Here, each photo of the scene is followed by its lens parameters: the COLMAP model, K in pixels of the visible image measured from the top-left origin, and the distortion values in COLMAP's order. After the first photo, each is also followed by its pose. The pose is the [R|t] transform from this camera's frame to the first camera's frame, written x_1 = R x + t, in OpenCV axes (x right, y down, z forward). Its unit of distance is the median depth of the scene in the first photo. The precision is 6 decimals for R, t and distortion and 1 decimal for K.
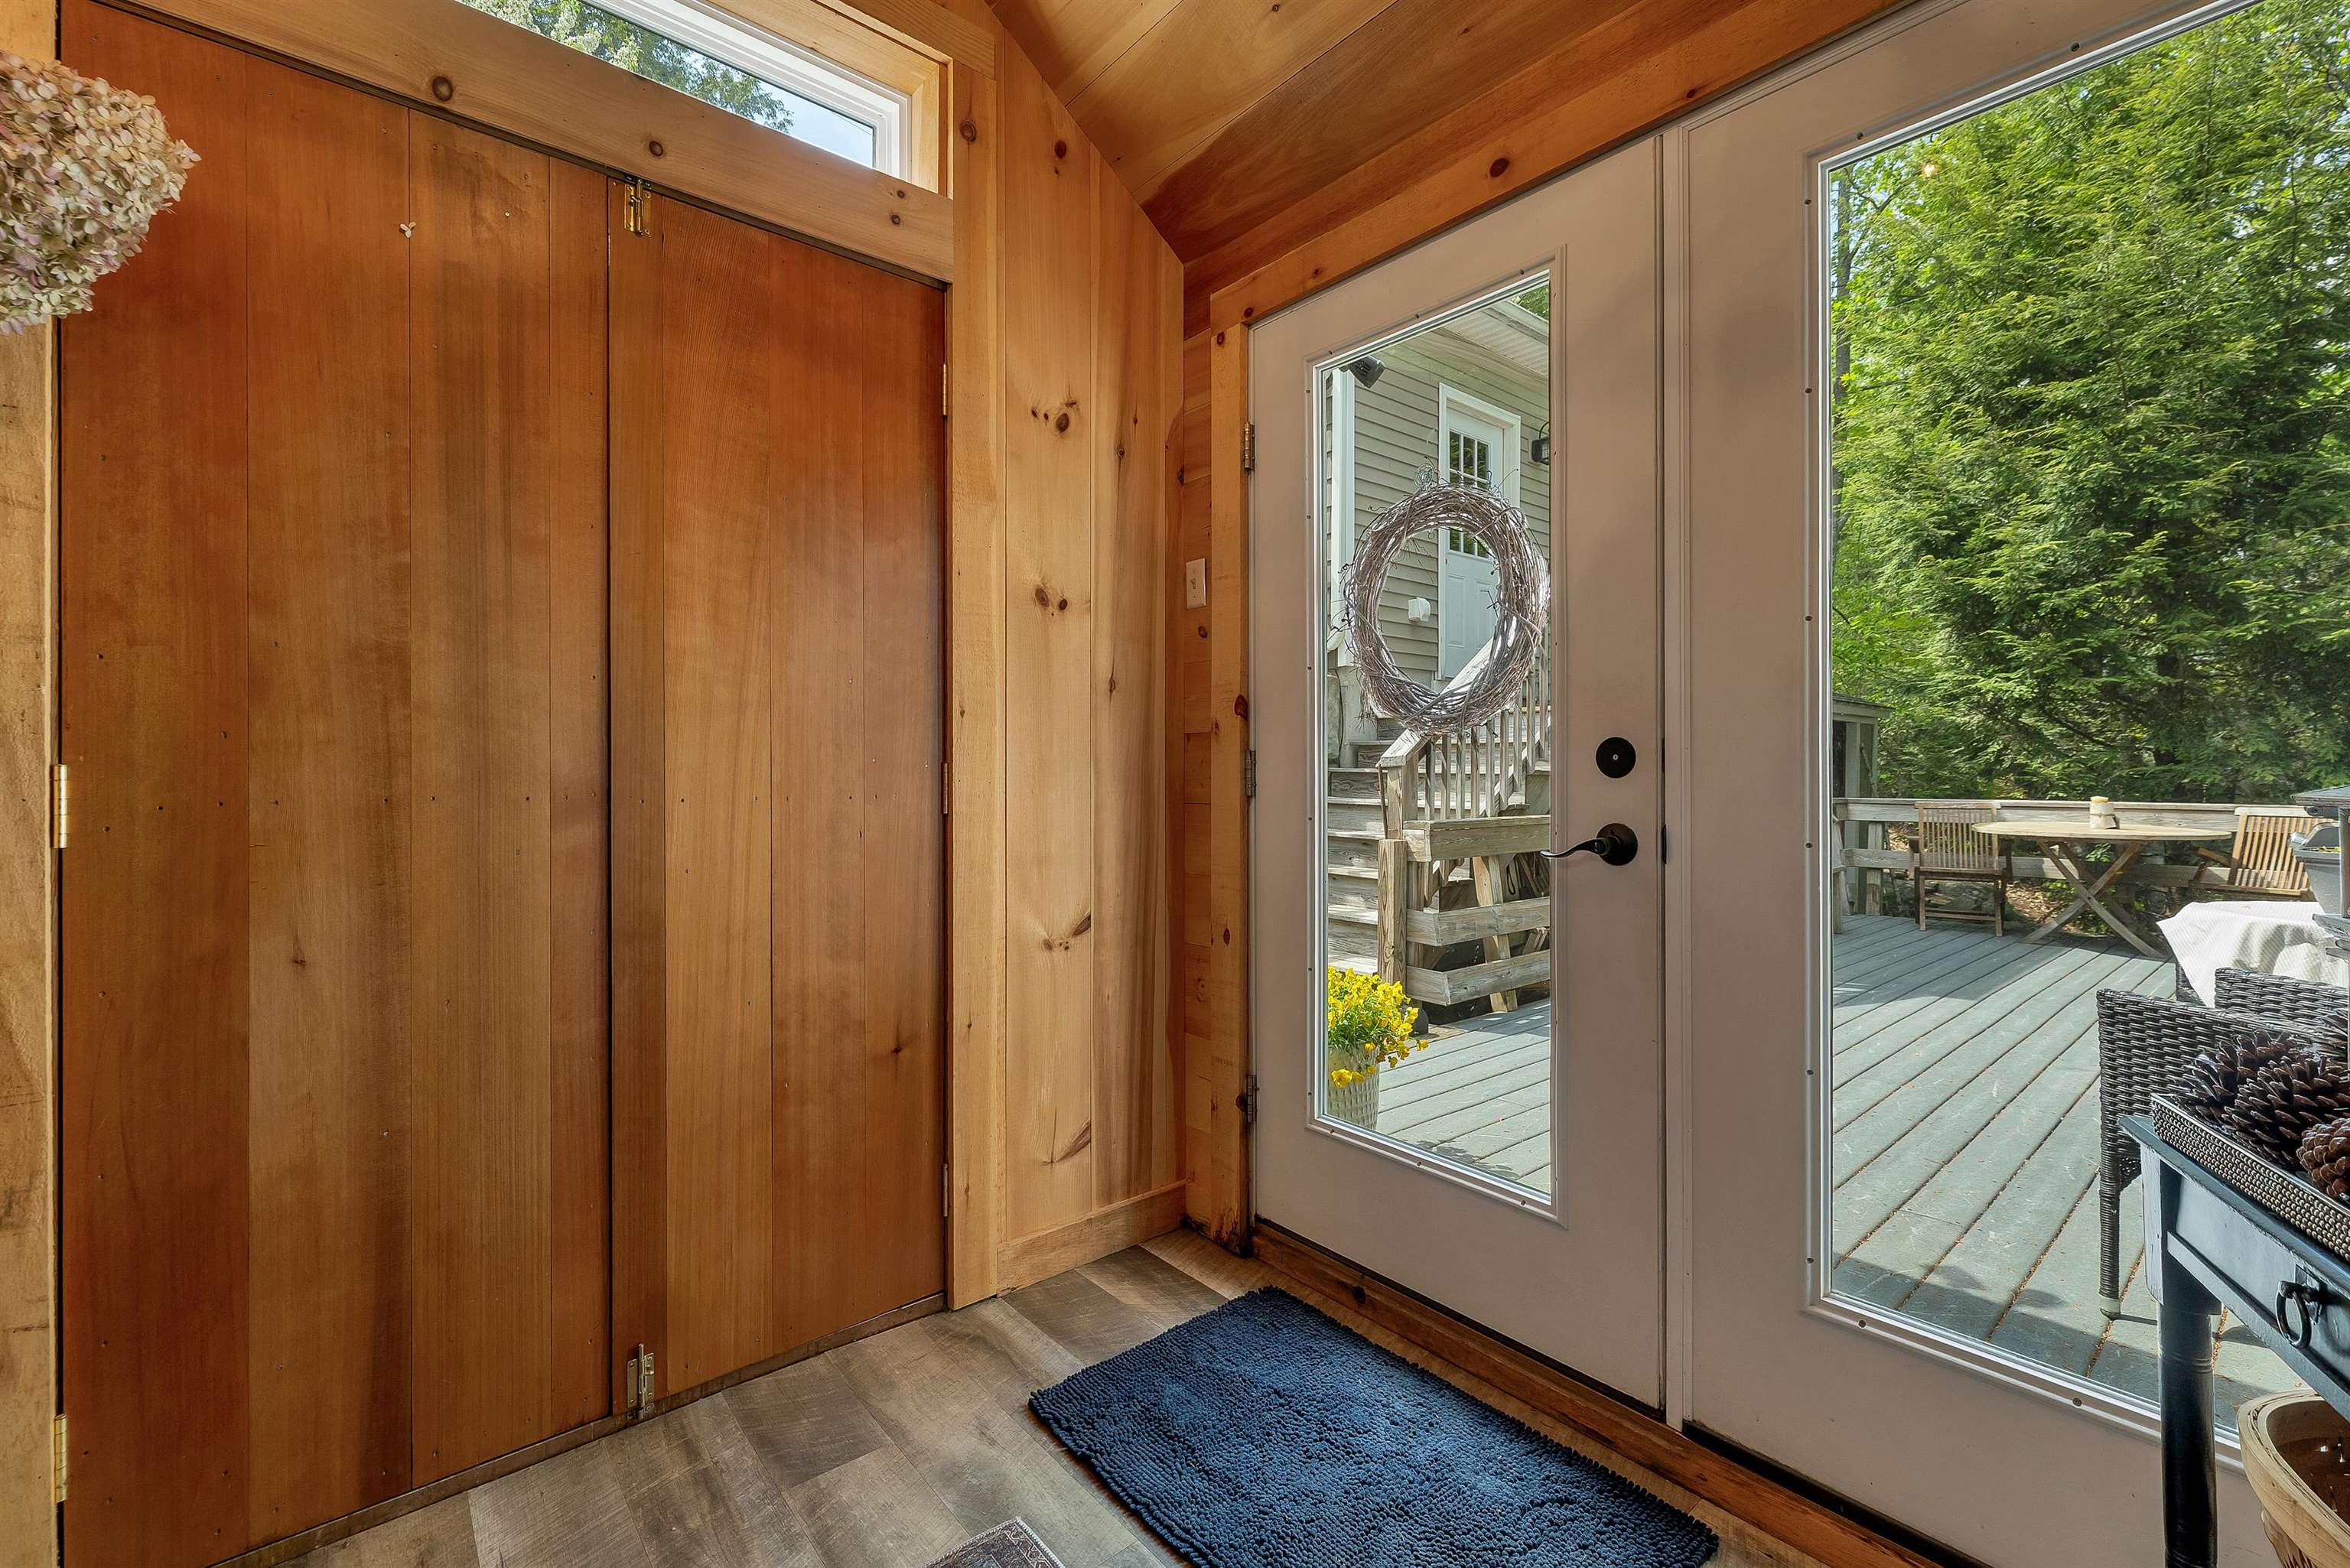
lens RADIAL K [[984.4, 0, 1171.4], [0, 984.4, 782.8], [0, 0, 1]] dist [0.001419, -0.000160]
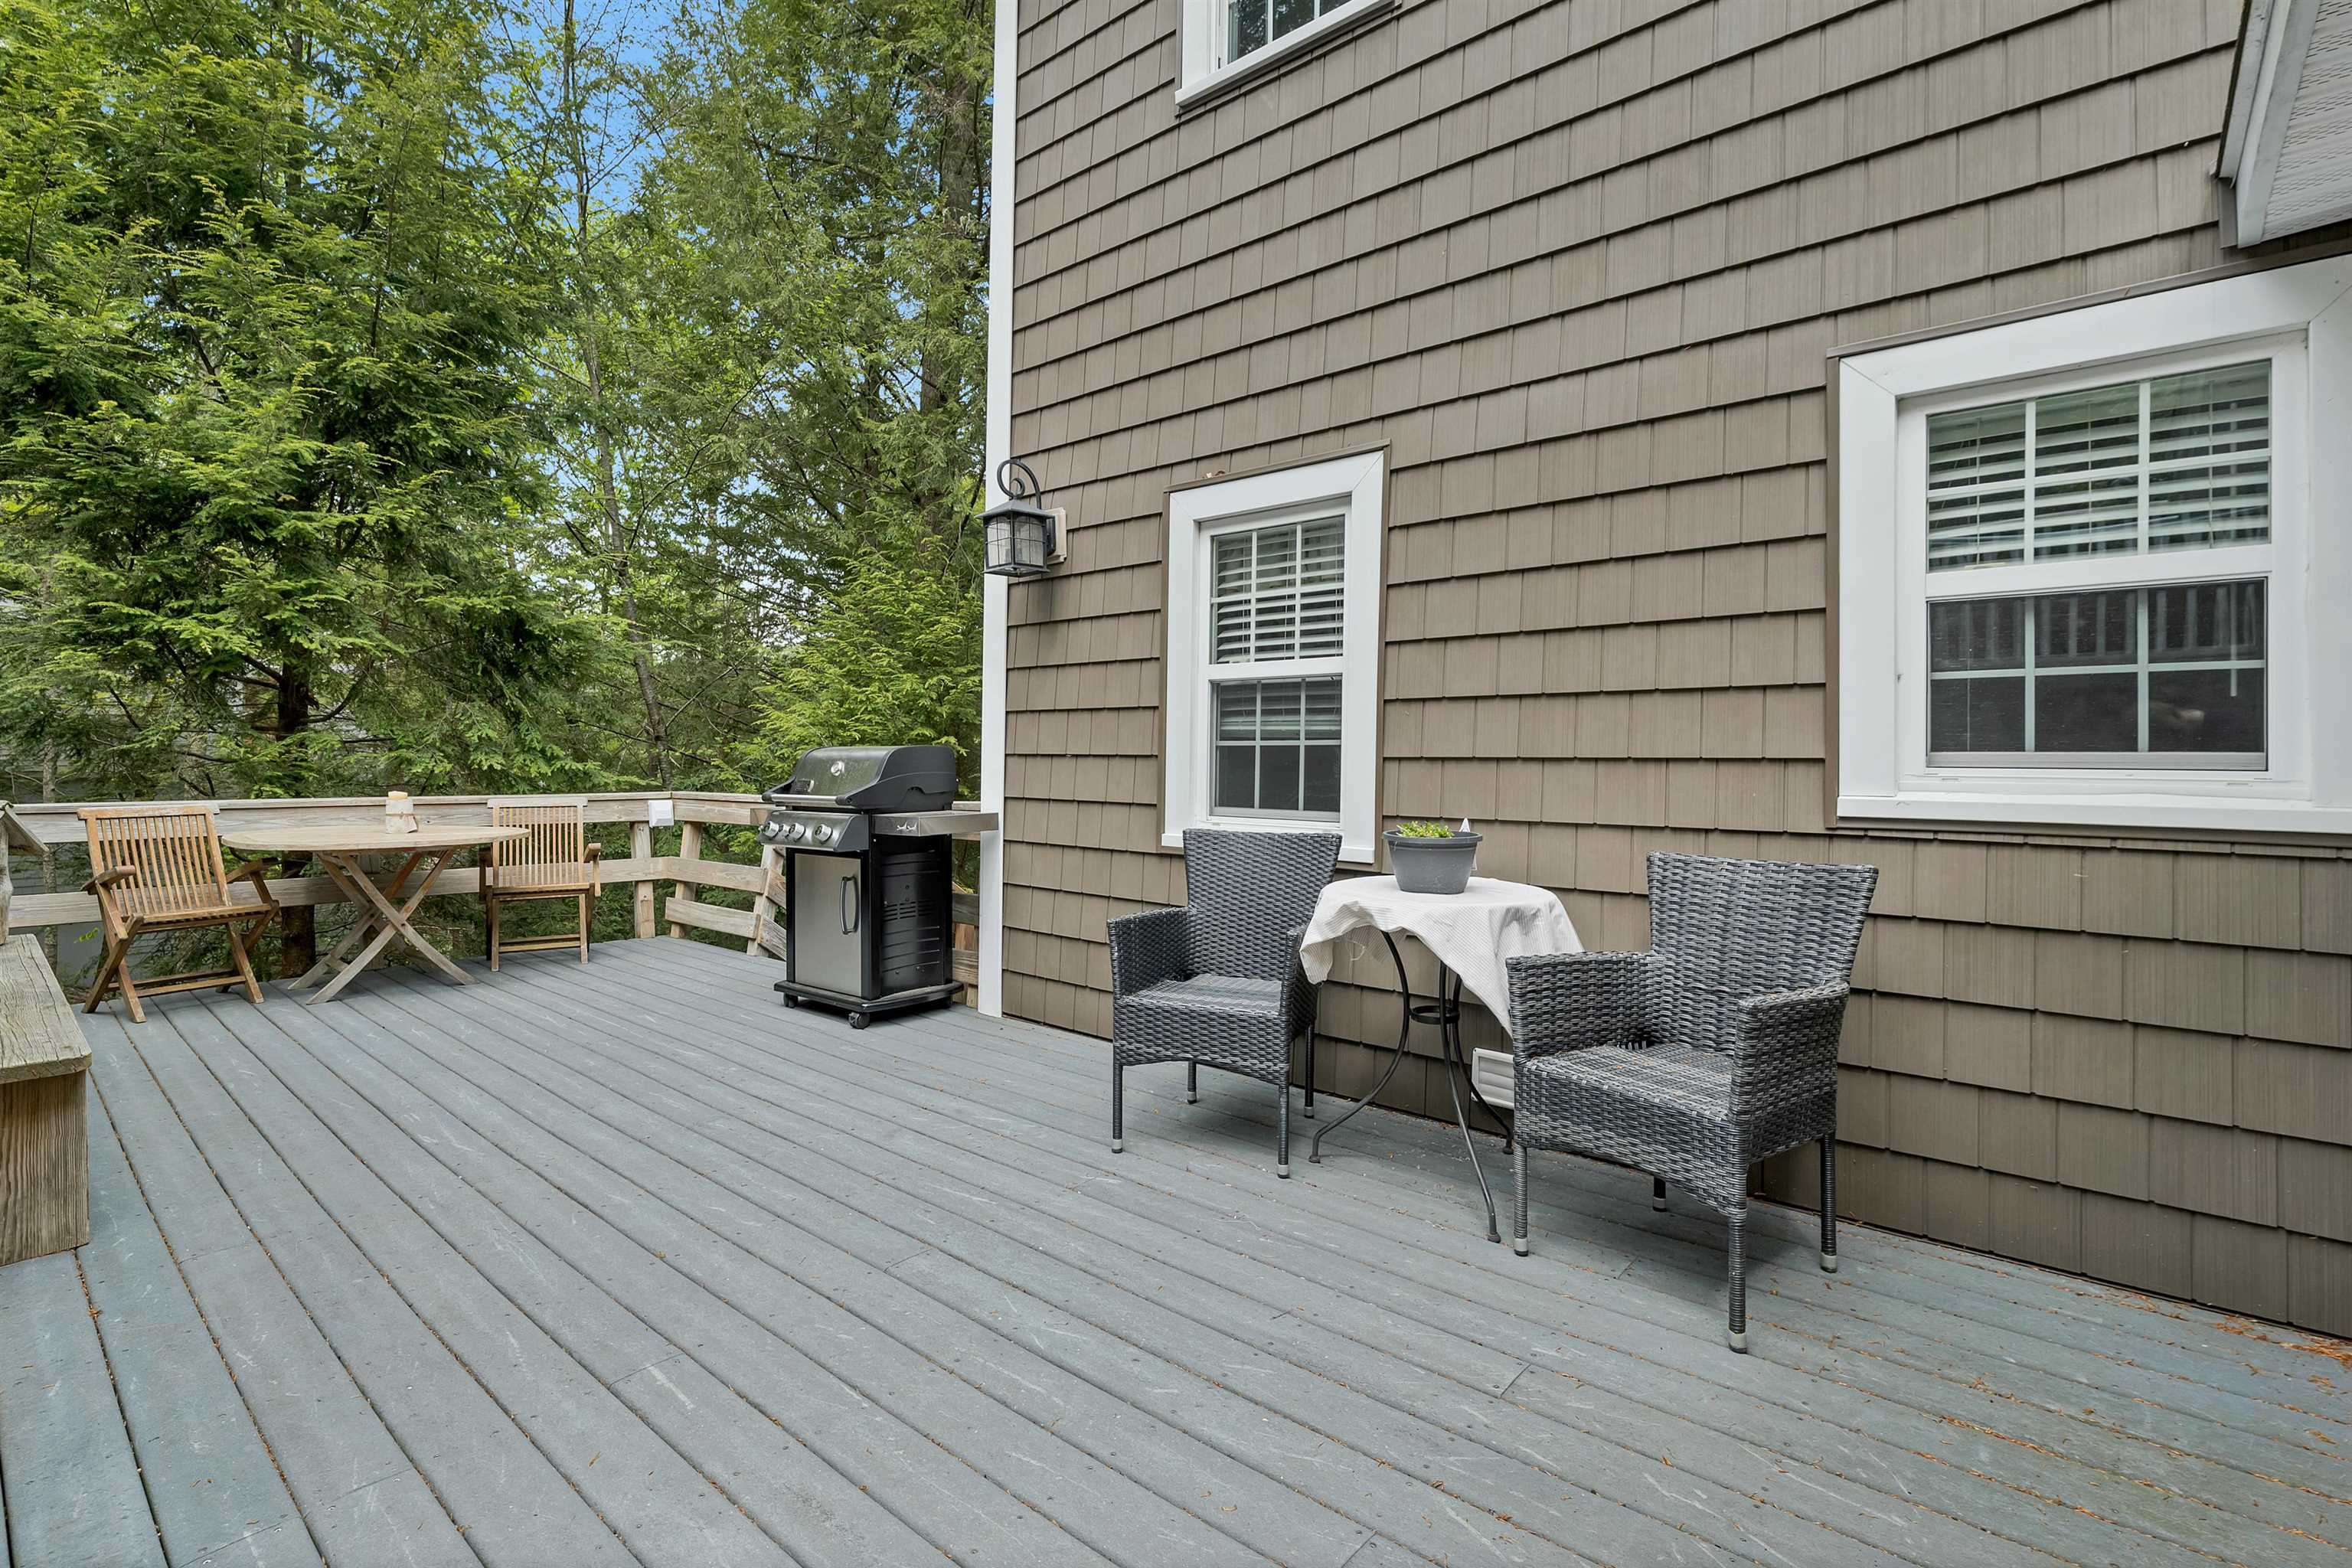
lens RADIAL K [[1079.3, 0, 1180.1], [0, 1079.3, 750.6], [0, 0, 1]] dist [0.003541, 0.000434]
pose [[-0.158571, 0.009724, 0.987300, 0.004663], [0.004965, 0.999947, -0.009051, -0.007130], [-0.987335, 0.003467, -0.158611, 0.519562]]
